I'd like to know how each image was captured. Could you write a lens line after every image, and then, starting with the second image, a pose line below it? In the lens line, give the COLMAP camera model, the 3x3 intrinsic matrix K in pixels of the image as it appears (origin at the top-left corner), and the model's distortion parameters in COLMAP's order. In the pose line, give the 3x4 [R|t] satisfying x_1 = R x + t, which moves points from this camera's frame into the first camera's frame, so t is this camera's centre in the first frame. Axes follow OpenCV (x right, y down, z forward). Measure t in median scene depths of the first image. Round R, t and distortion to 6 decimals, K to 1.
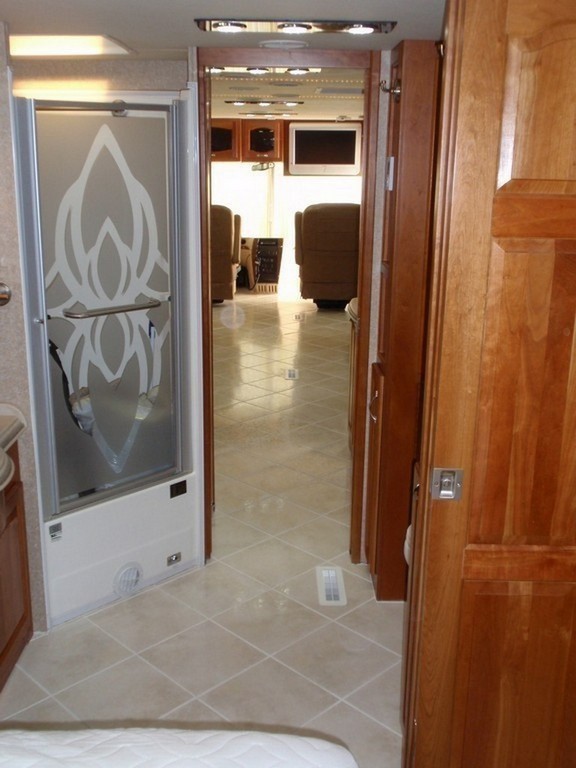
lens RADIAL K [[835.7, 0, 280.3], [0, 835.7, 371.5], [0, 0, 1]] dist [-0.026911, 0.078893]
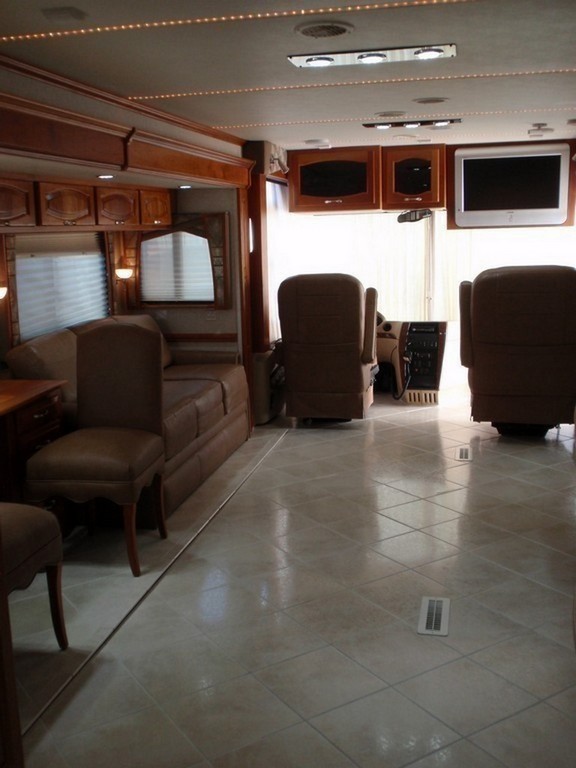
lens RADIAL K [[835.7, 0, 280.3], [0, 835.7, 371.5], [0, 0, 1]] dist [-0.026911, 0.078893]
pose [[0.974933, 0.000115, -0.222497, 0.022884], [-0.019355, 0.996253, -0.084296, -0.063927], [0.221654, 0.086489, 0.971282, 0.341406]]
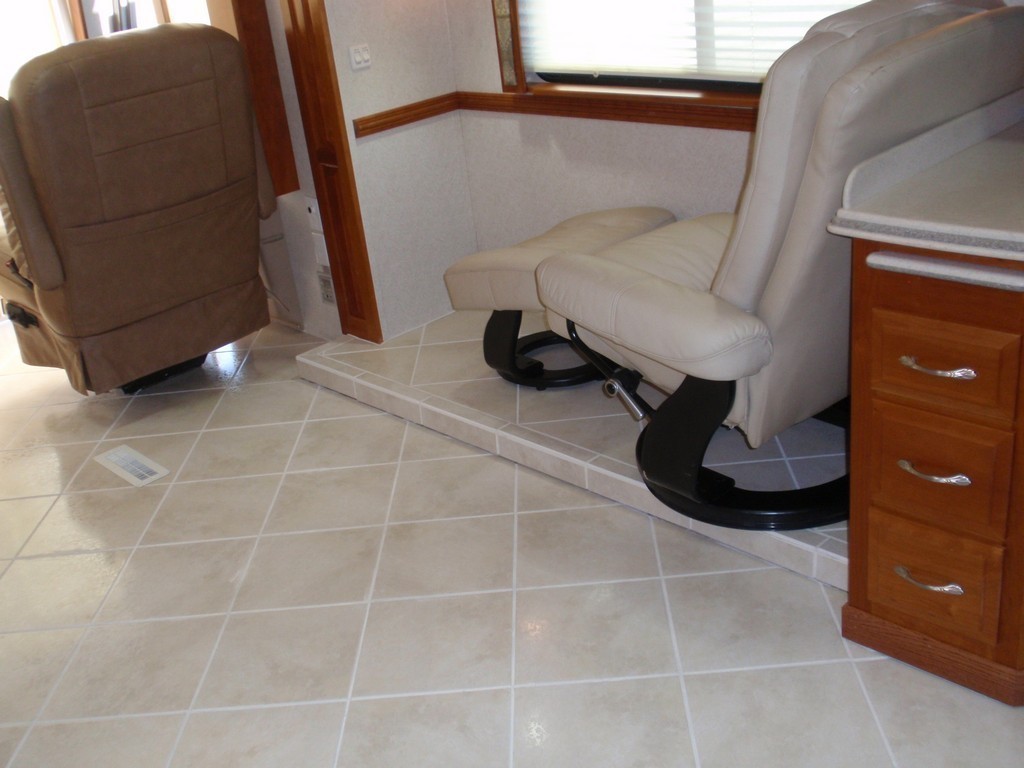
lens RADIAL K [[1114.2, 0, 497.1], [0, 1114.2, 388.6], [0, 0, 1]] dist [-0.026911, 0.078893]
pose [[0.718738, -0.370299, 0.588468, -0.093236], [0.295692, 0.928815, 0.223315, -0.123715], [-0.629271, 0.013500, 0.777069, 0.568405]]
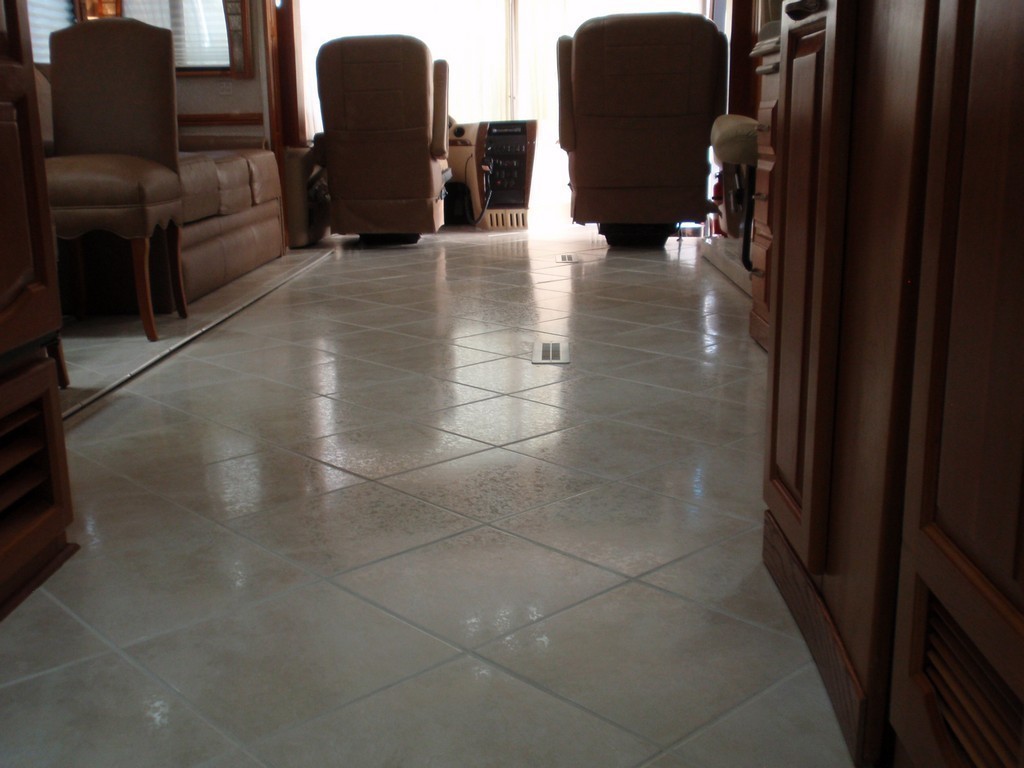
lens RADIAL K [[1114.2, 0, 497.1], [0, 1114.2, 388.6], [0, 0, 1]] dist [-0.026911, 0.078893]
pose [[0.998779, -0.016941, -0.046403, 0.008455], [0.015765, 0.999548, -0.025587, 0.021899], [0.046815, 0.024824, 0.998595, 0.334973]]
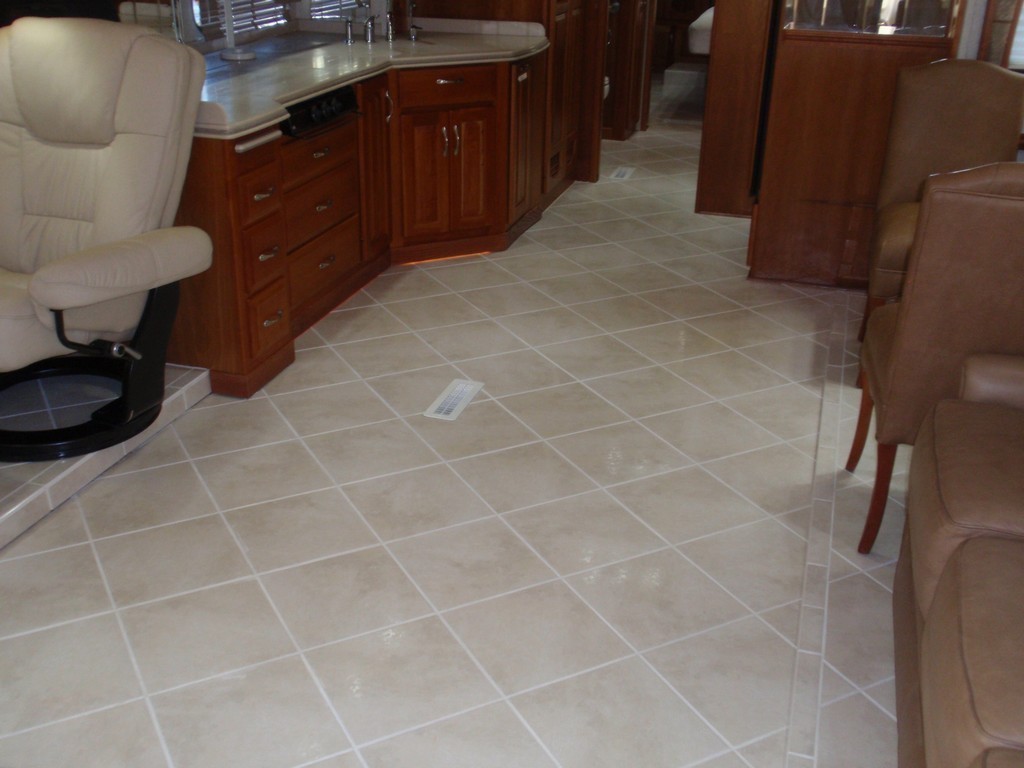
lens RADIAL K [[1114.2, 0, 497.1], [0, 1114.2, 388.6], [0, 0, 1]] dist [-0.026911, 0.078893]
pose [[-0.954062, -0.145906, 0.261682, -0.102686], [0.051346, 0.780864, 0.622587, -0.234472], [-0.295178, 0.607423, -0.737501, 0.950850]]
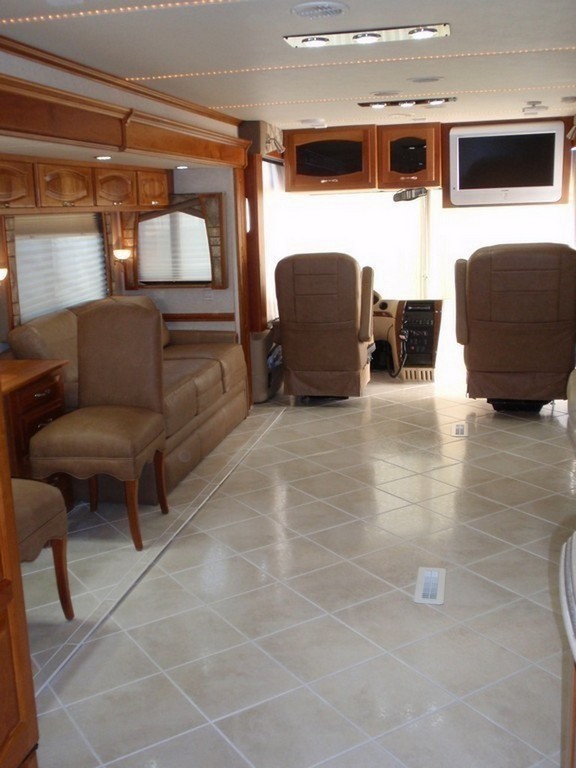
lens RADIAL K [[835.7, 0, 280.3], [0, 835.7, 371.5], [0, 0, 1]] dist [-0.026911, 0.078893]
pose [[0.975749, -0.002583, -0.218876, 0.023743], [-0.011074, 0.998067, -0.061146, -0.062048], [0.218611, 0.062087, 0.973835, 0.335062]]
